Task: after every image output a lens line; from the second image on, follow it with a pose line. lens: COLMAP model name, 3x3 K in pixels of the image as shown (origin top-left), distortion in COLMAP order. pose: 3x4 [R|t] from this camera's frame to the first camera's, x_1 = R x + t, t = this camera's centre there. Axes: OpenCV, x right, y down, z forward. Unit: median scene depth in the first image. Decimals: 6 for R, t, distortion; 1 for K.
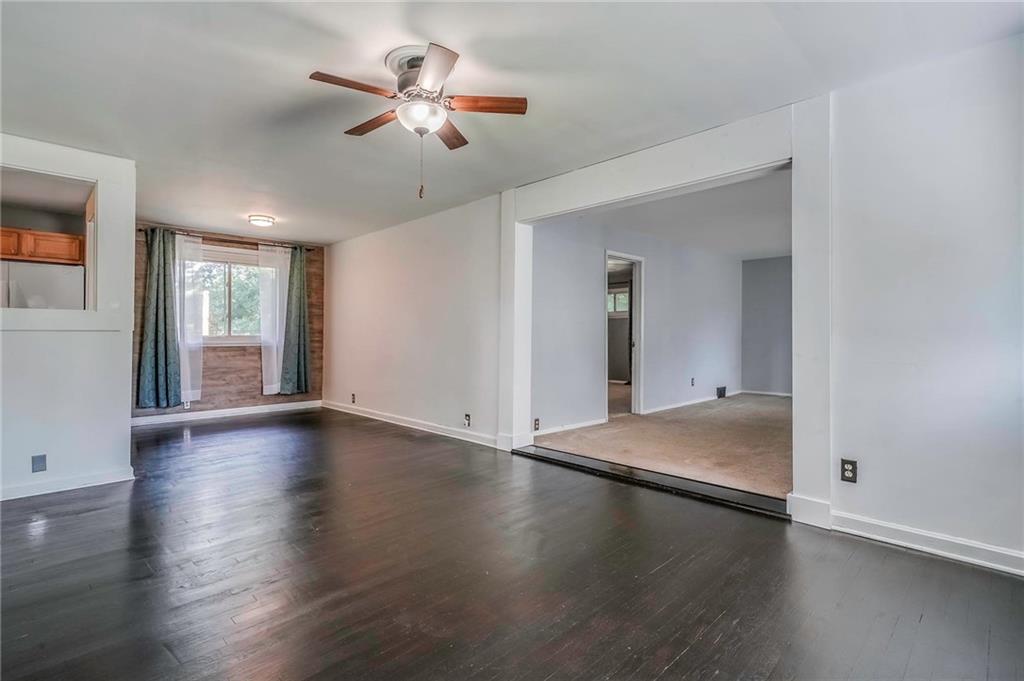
lens RADIAL K [[482.2, 0, 507.7], [0, 482.2, 317.1], [0, 0, 1]] dist [-0.001159, 0.001326]
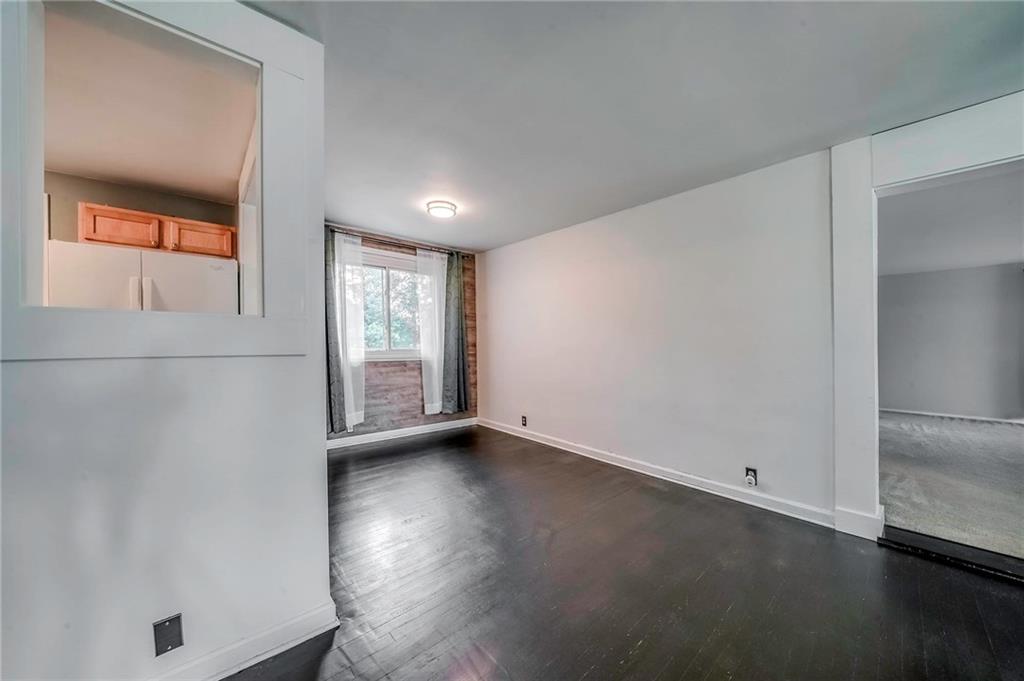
lens RADIAL K [[357.3, 0, 511.8], [0, 357.3, 347.4], [0, 0, 1]] dist [-0.019600, -0.000306]
pose [[0.998223, 0.012463, -0.058278, -0.310985], [-0.009510, 0.998670, 0.050678, -0.000923], [0.058832, -0.050033, 0.997013, 0.349580]]
